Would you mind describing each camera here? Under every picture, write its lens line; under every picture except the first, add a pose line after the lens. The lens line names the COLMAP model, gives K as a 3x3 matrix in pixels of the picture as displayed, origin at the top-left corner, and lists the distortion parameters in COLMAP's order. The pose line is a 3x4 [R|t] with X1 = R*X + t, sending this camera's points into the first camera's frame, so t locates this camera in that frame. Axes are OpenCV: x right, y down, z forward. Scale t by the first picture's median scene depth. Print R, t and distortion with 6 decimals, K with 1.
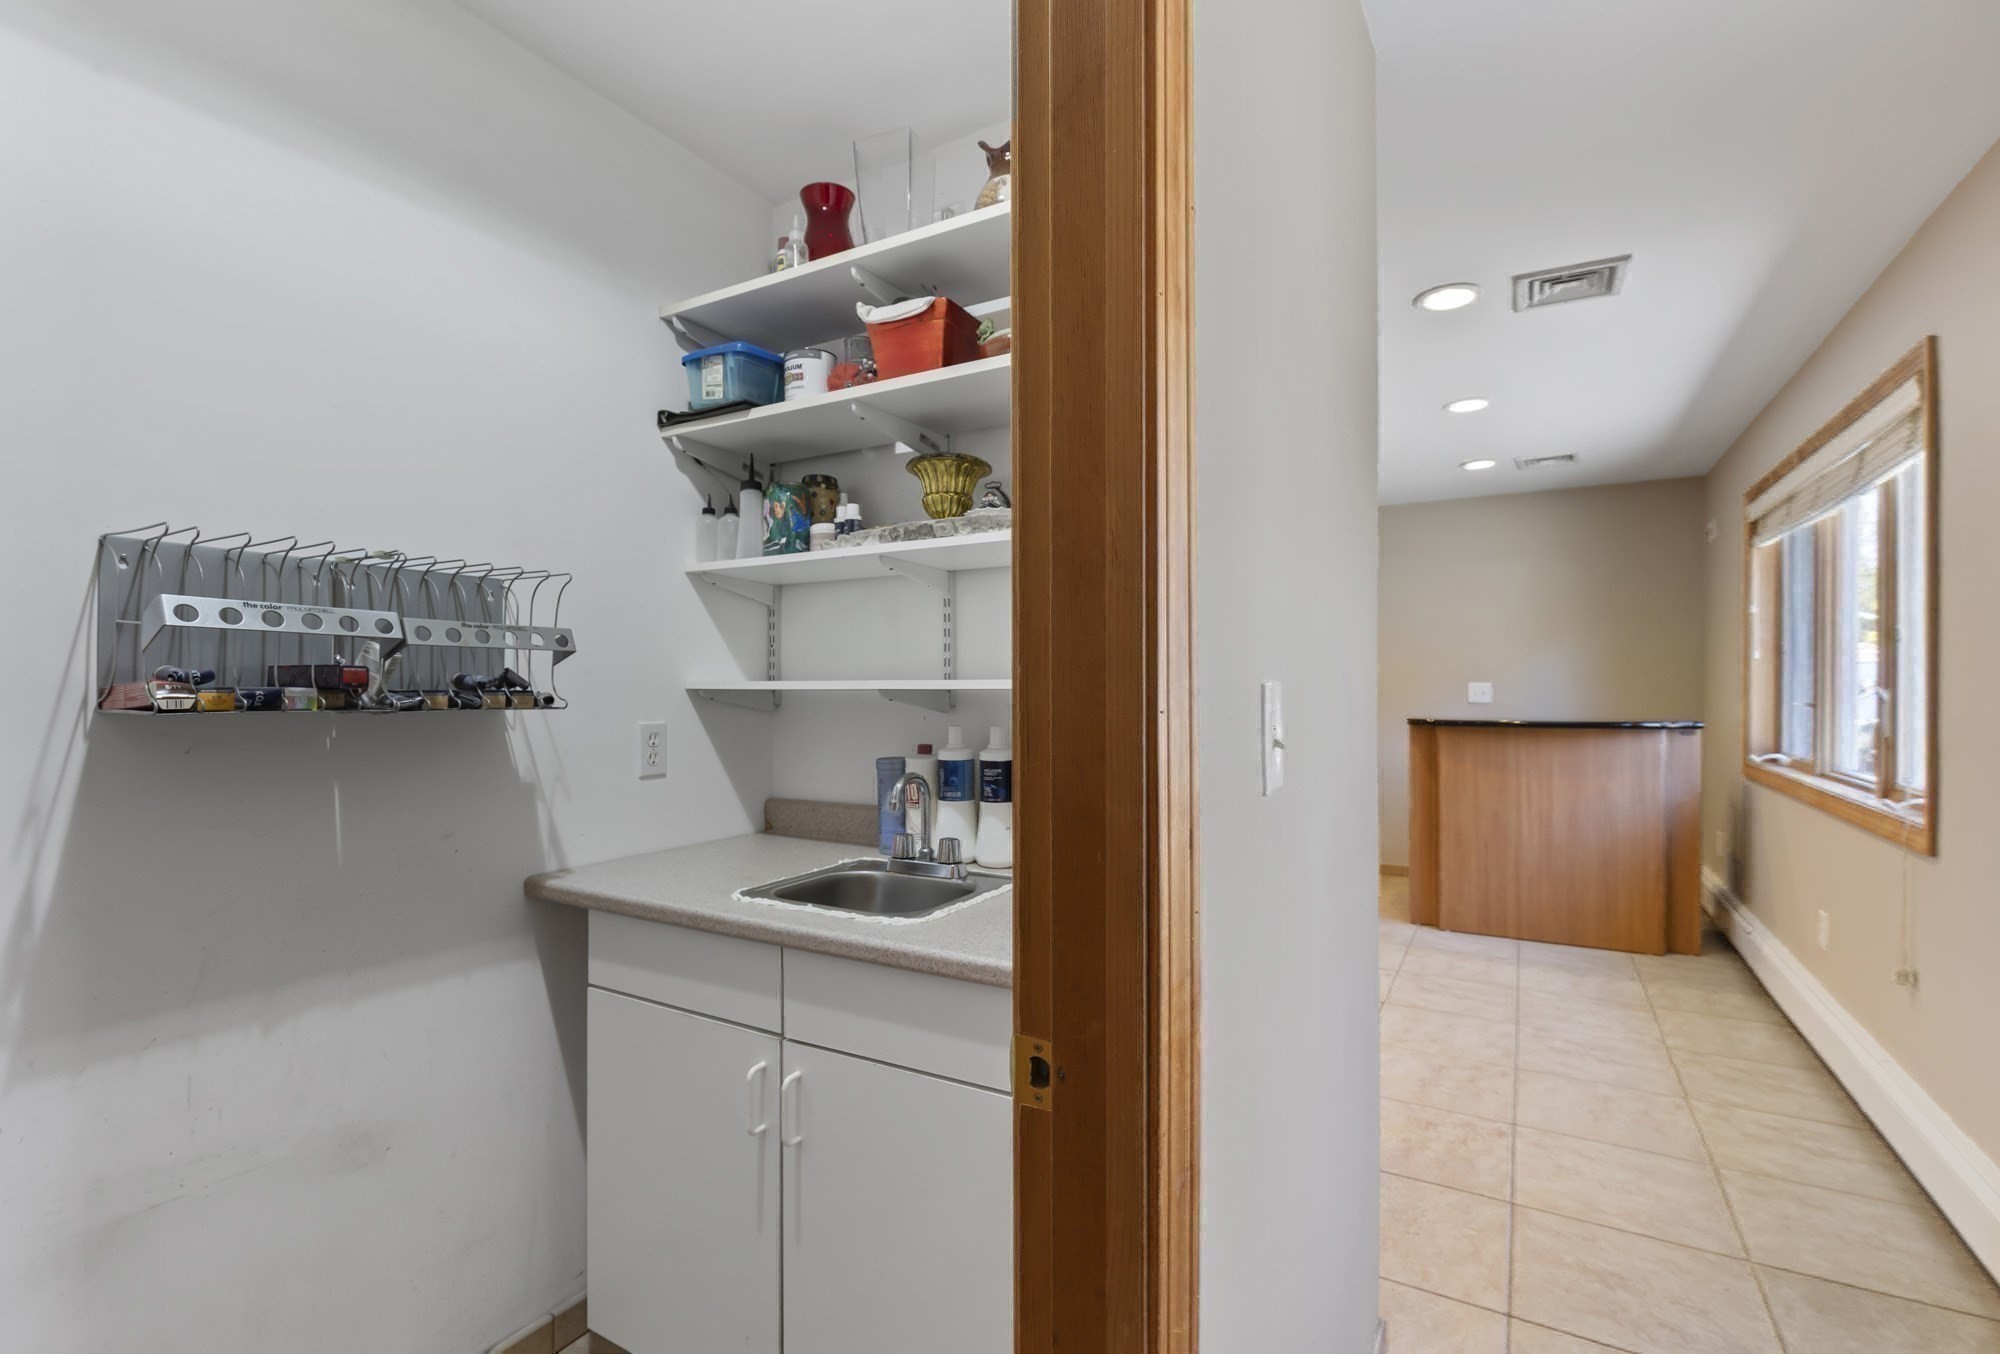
lens RADIAL K [[912.9, 0, 1003.4], [0, 912.9, 681.2], [0, 0, 1]] dist [0.001158, 0.000289]
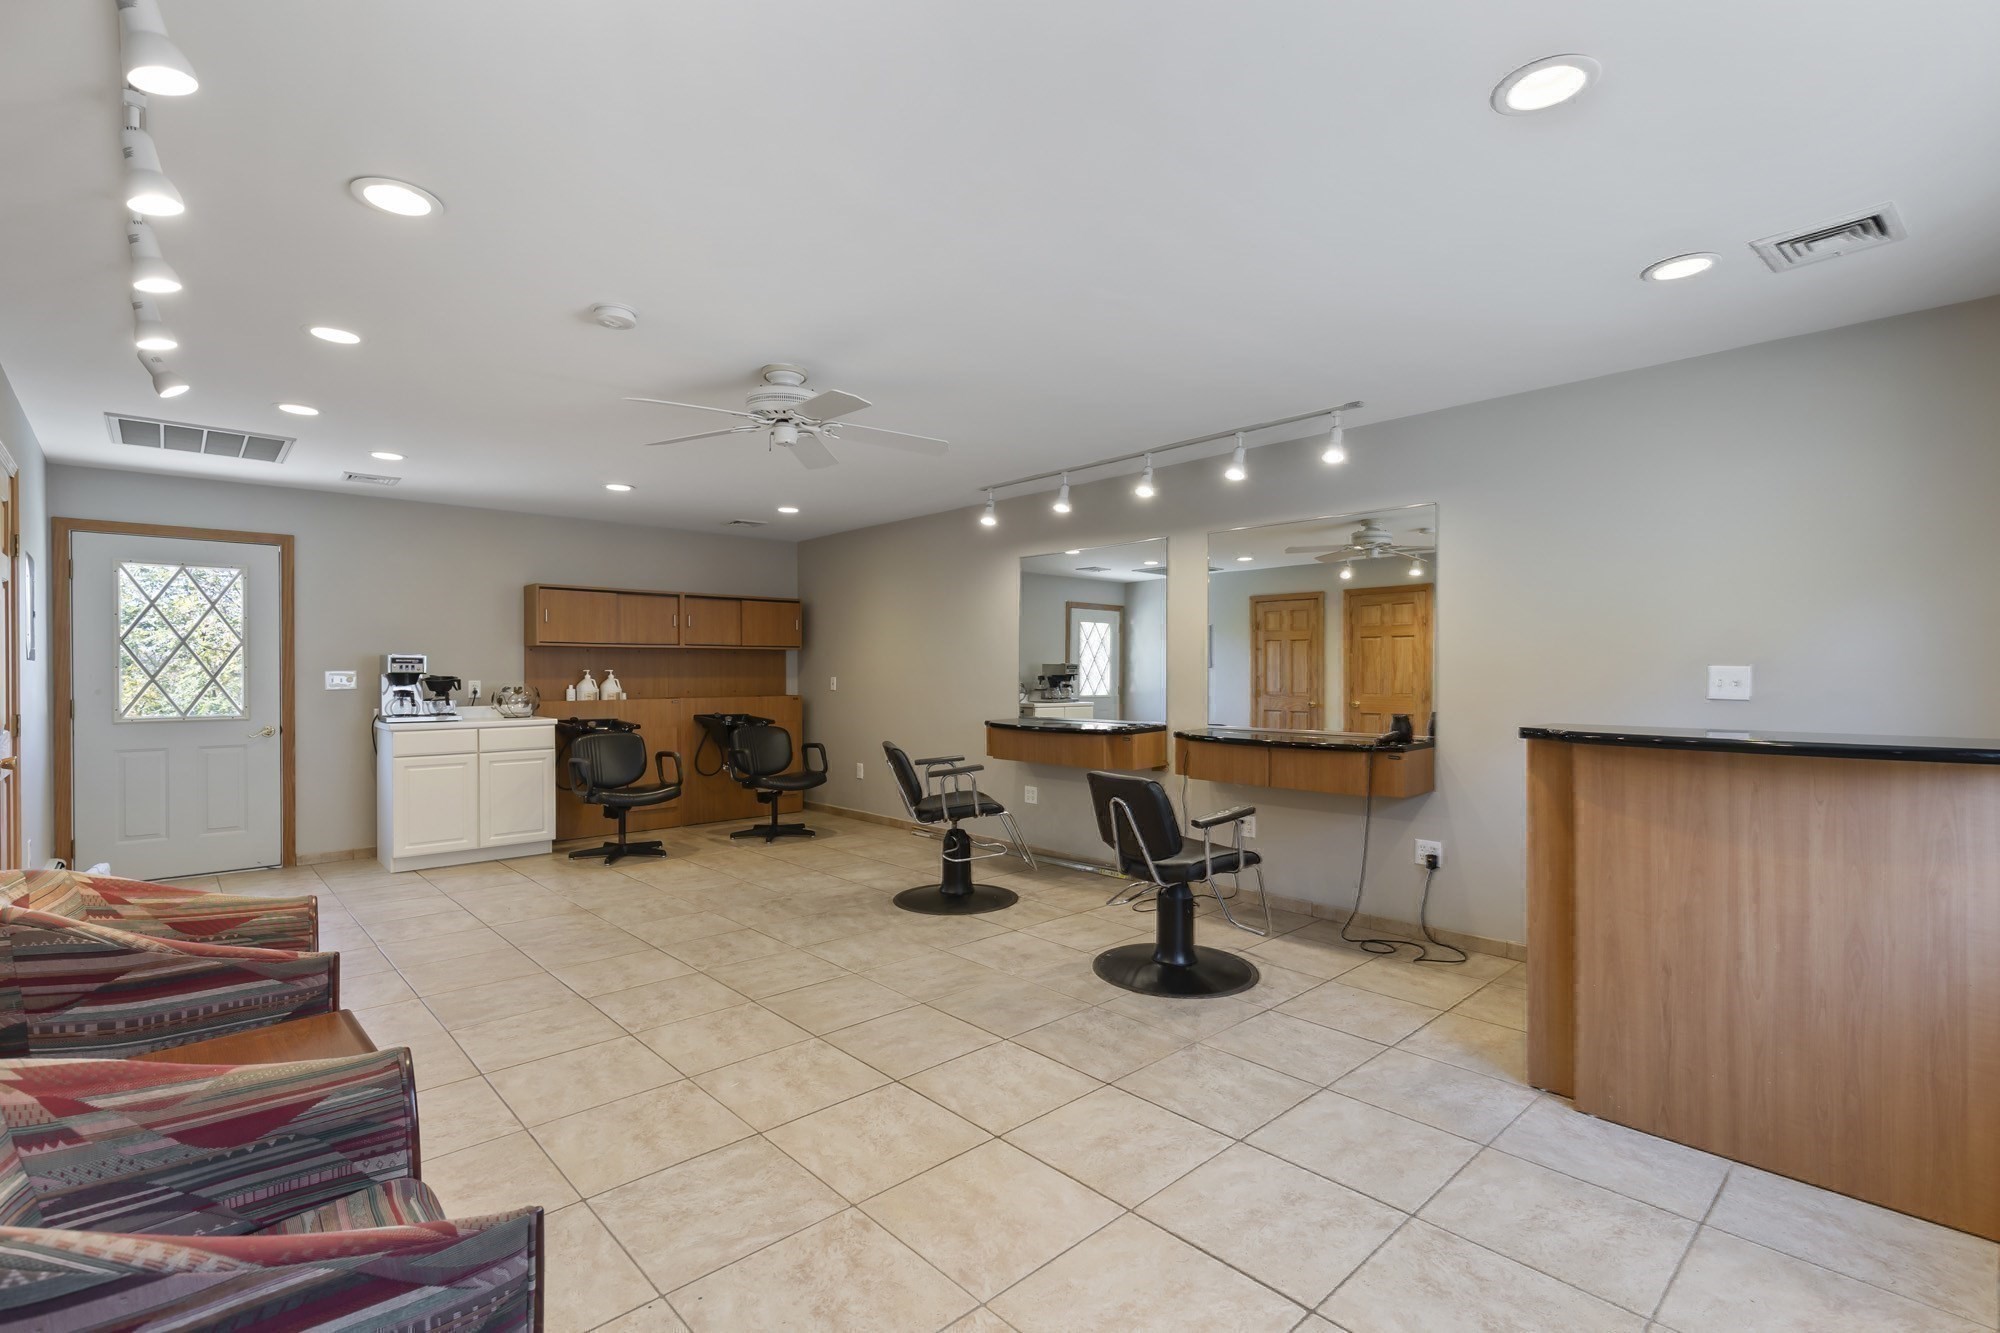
lens RADIAL K [[912.9, 0, 997.7], [0, 912.9, 671.7], [0, 0, 1]] dist [0.001158, 0.000289]
pose [[0.955207, 0.002506, -0.295928, 0.317602], [-0.001327, 0.999990, 0.004184, 0.004552], [0.295936, -0.003604, 0.955201, 0.382798]]
